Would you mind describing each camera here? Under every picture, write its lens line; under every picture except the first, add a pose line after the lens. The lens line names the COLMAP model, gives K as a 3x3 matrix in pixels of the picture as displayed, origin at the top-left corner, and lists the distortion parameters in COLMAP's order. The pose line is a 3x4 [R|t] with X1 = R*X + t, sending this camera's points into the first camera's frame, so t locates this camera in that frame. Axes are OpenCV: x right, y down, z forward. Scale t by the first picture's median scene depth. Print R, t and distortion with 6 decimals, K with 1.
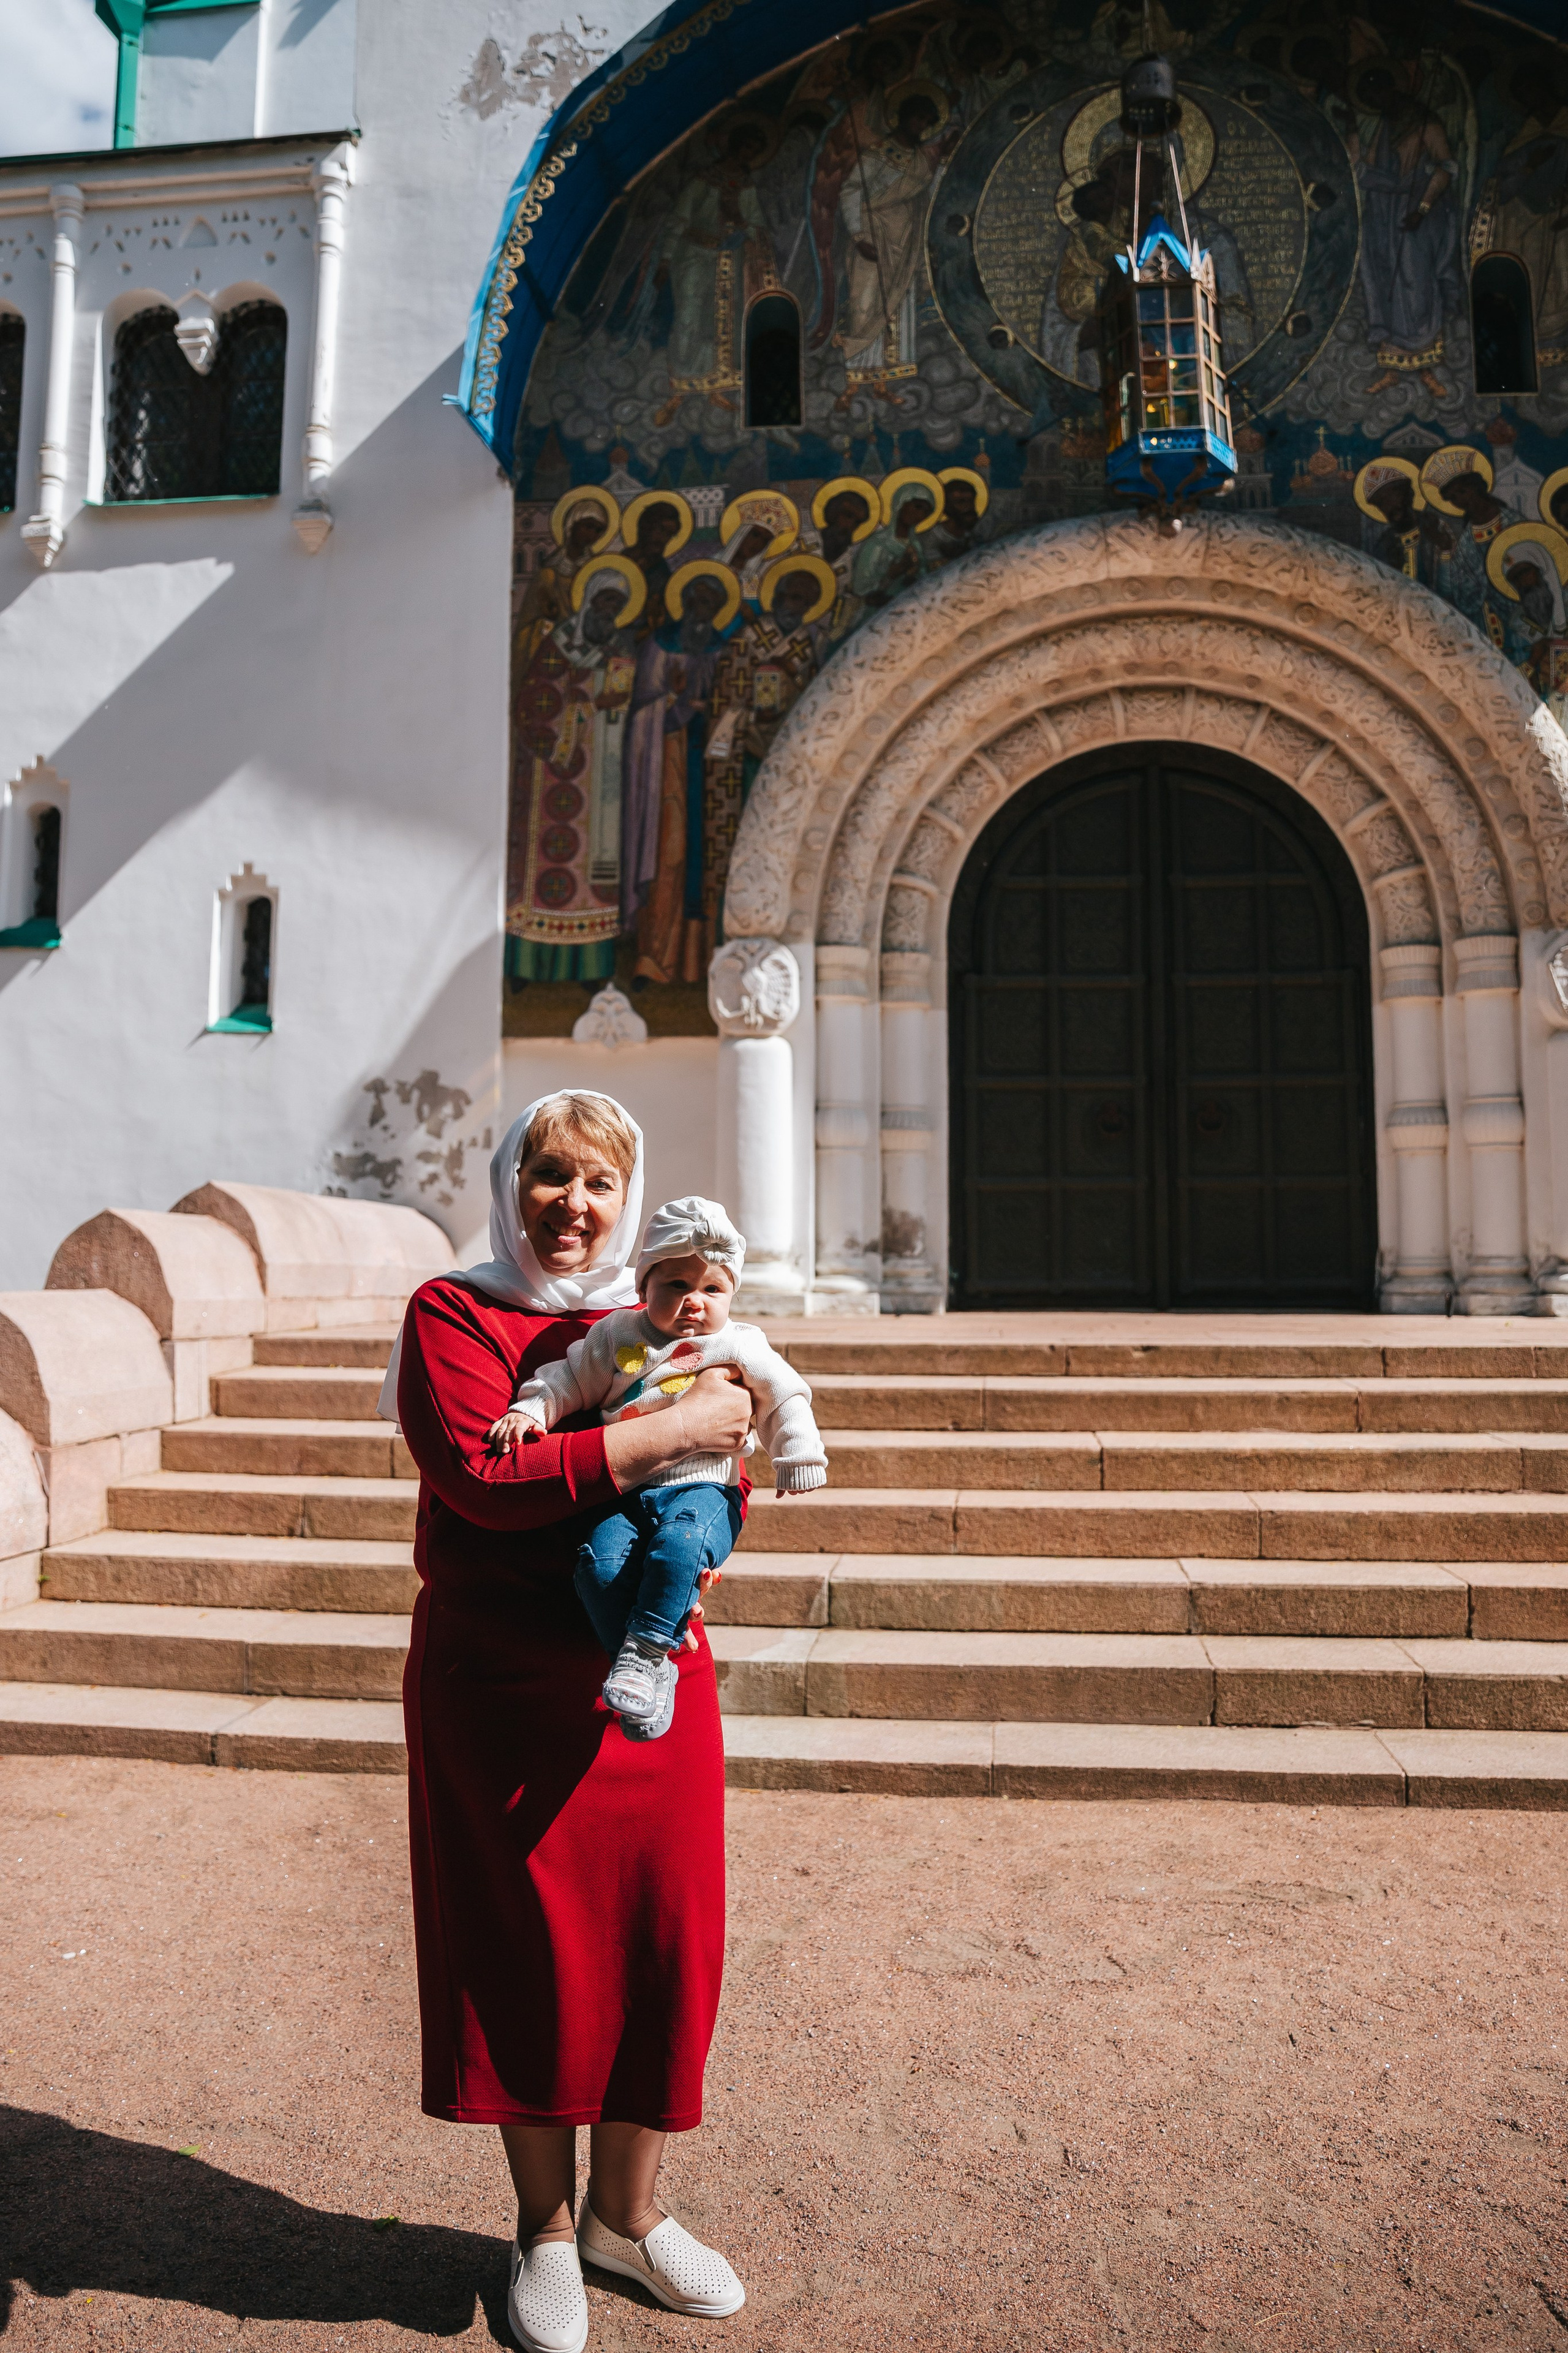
lens RADIAL K [[1768.9, 0, 824.0], [0, 1768.9, 1109.0], [0, 0, 1]] dist [-0.108681, 0.085696]
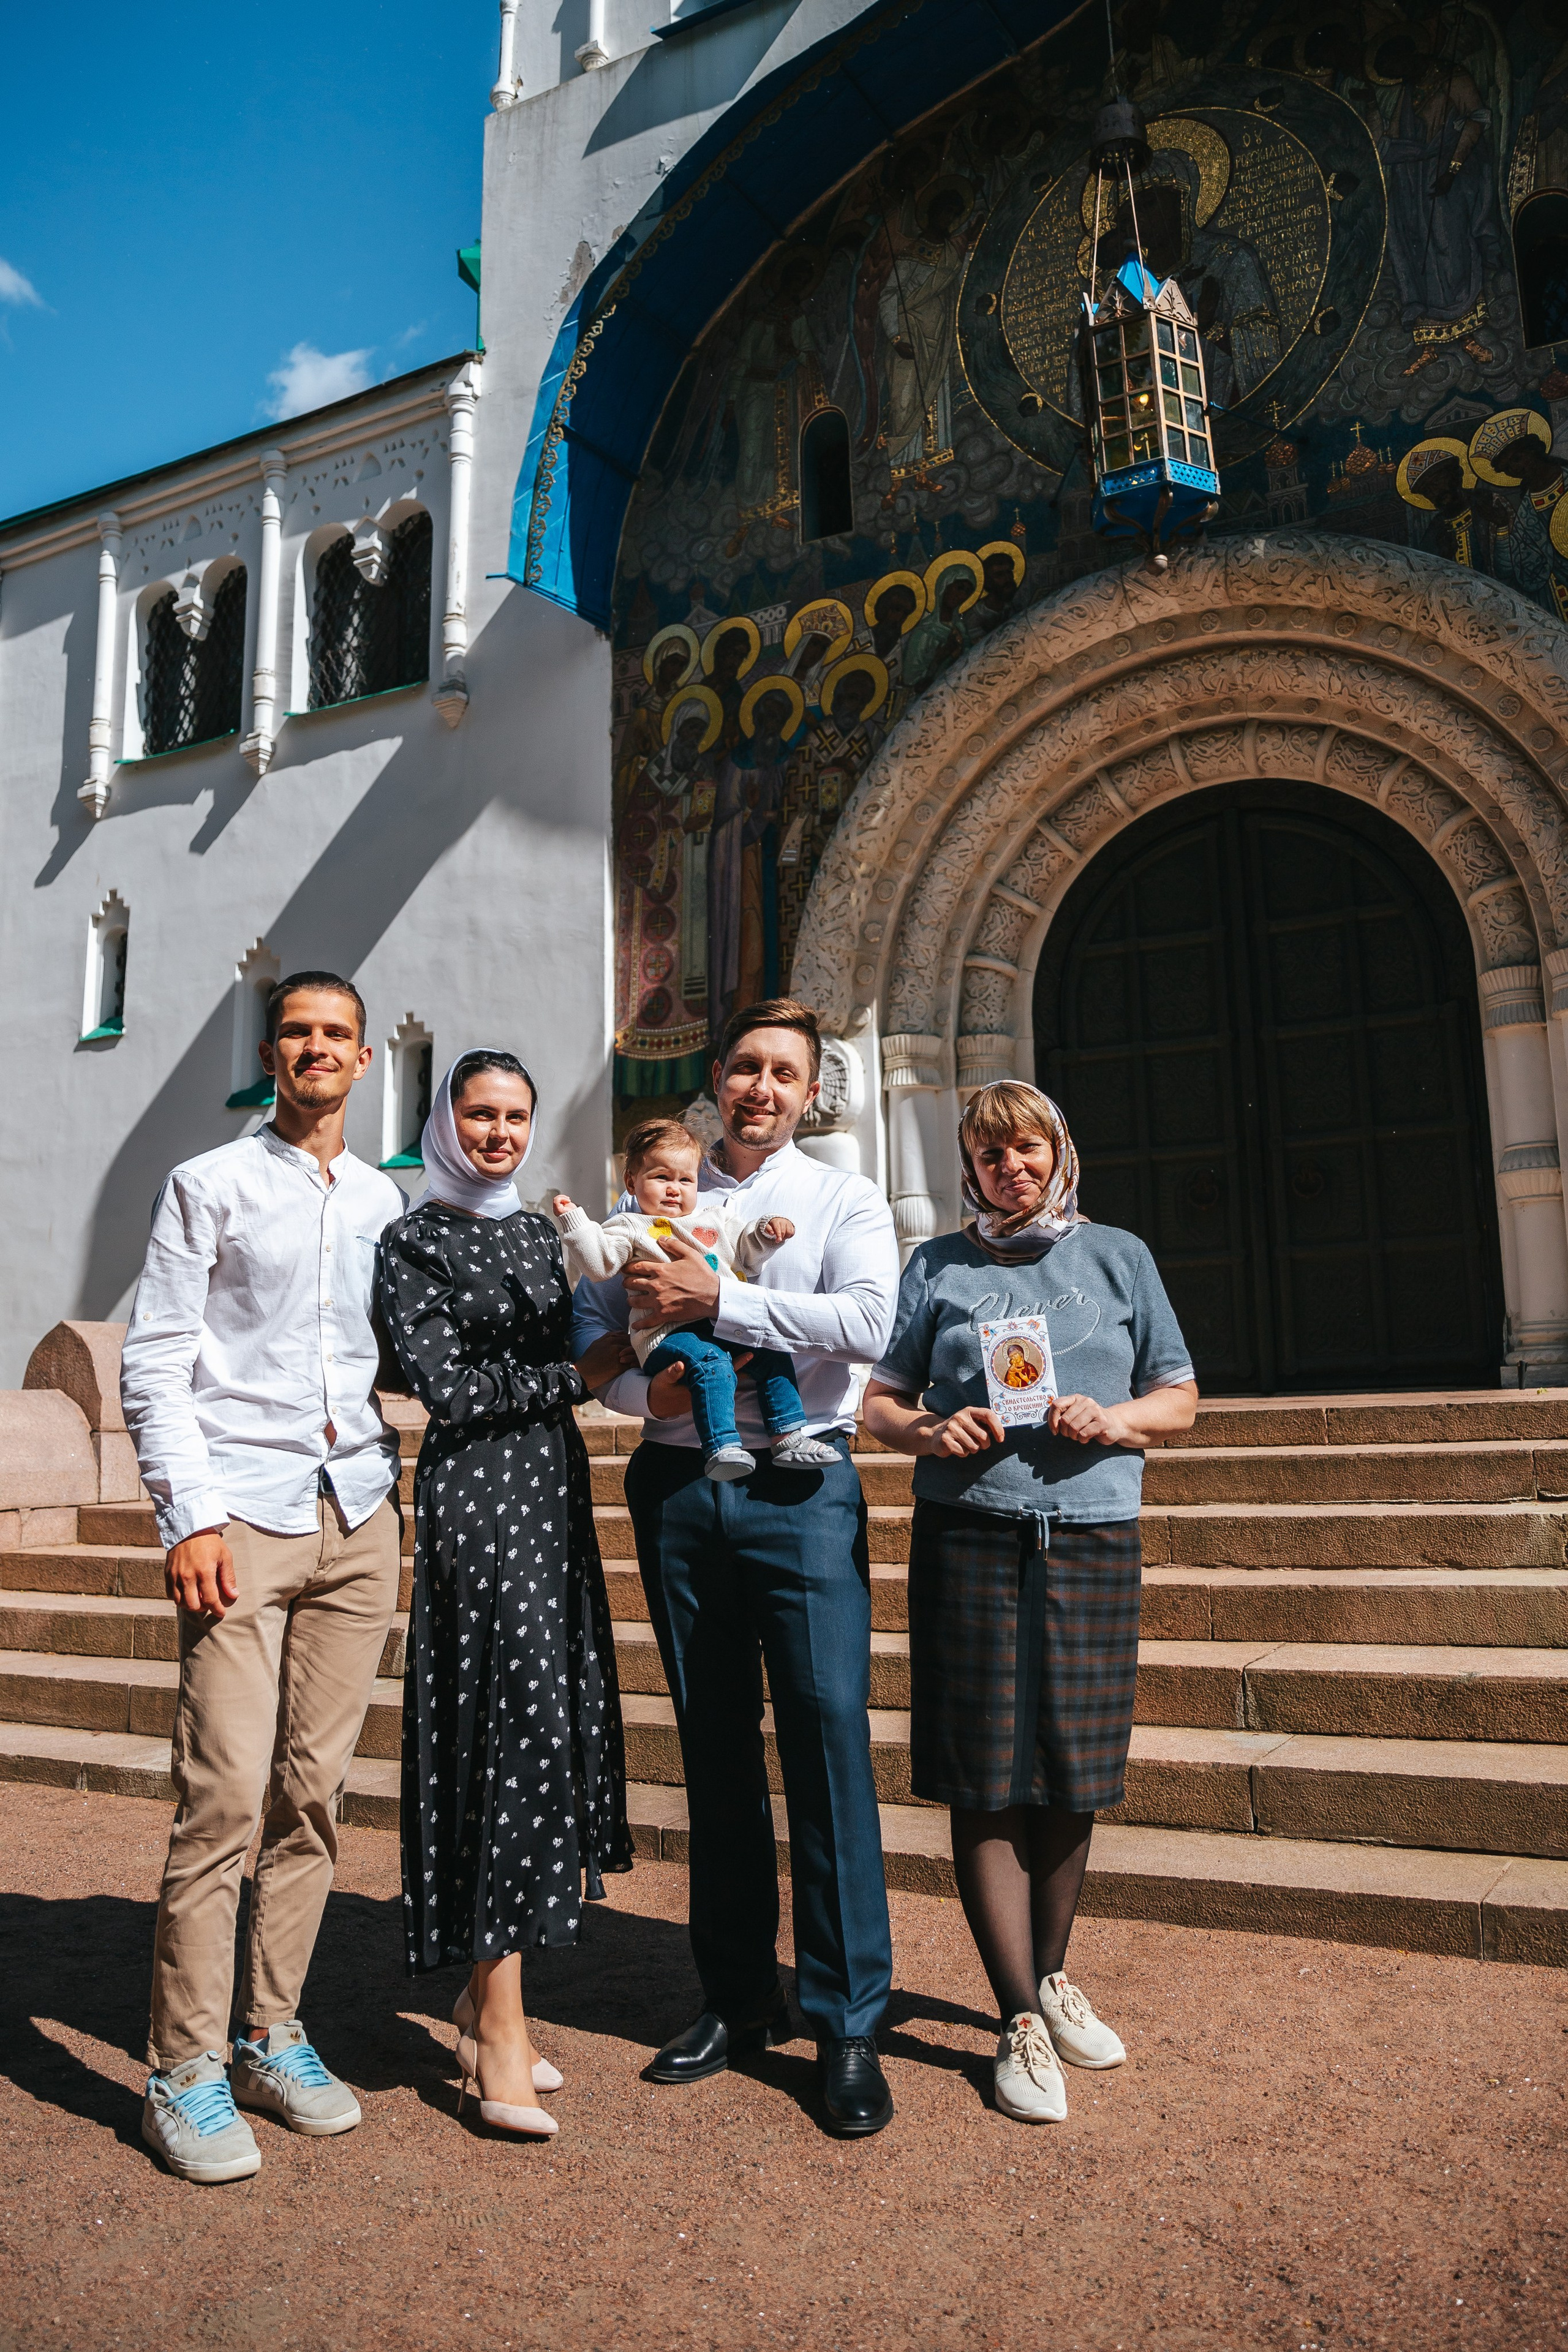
lens RADIAL K [[1853.8, 0, 811.0], [0, 1853.8, 1062.7], [0, 0, 1]] dist [-0.104245, 0.082415]
pose [[0.927144, -0.095104, -0.362435, 0.333159], [0.061152, 0.992690, -0.104053, 0.027811], [0.369682, 0.074308, 0.926182, 0.018719]]
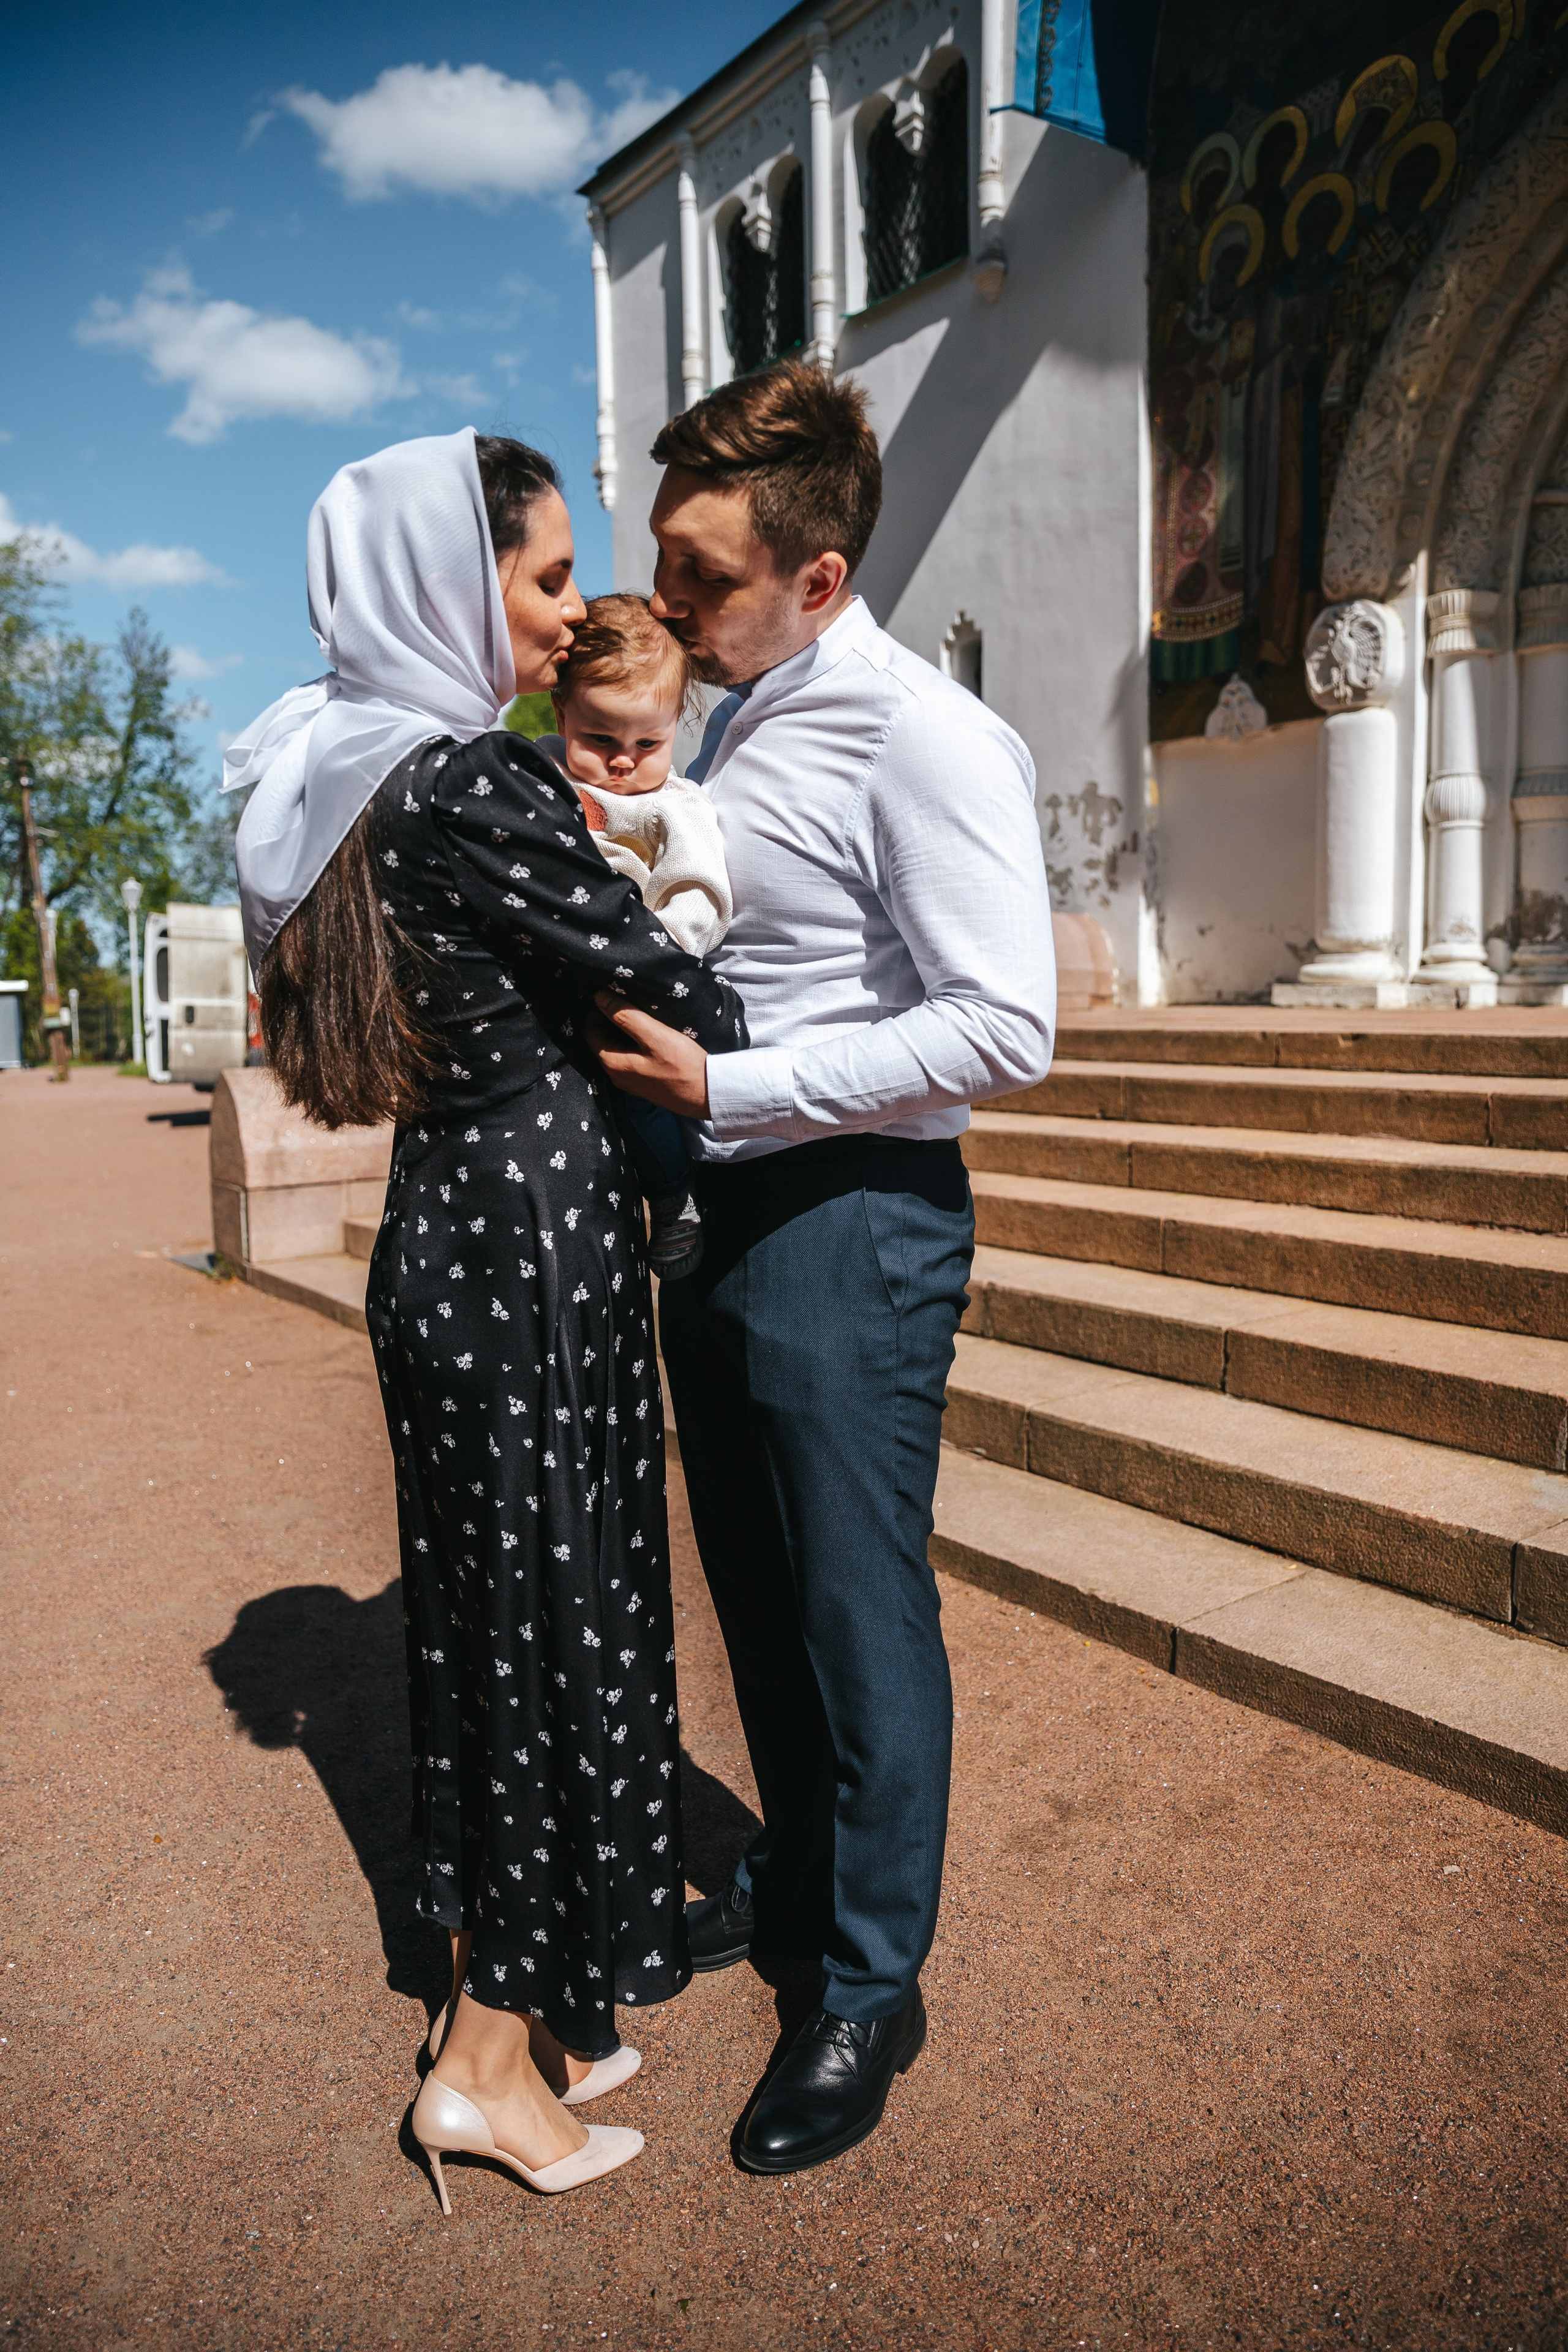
lens RADIAL K [[1604.1, 0, 792.3], [0, 1604.1, 1176.5], [0, 0, 1]] dist [-0.105097, 0.080407]
pose [[0.687759, 0.067399, -0.722804, 0.363947], [0.085658, 0.981191, 0.172997, 0.030499], [0.720868, -0.180894, 0.669049, 0.183357]]
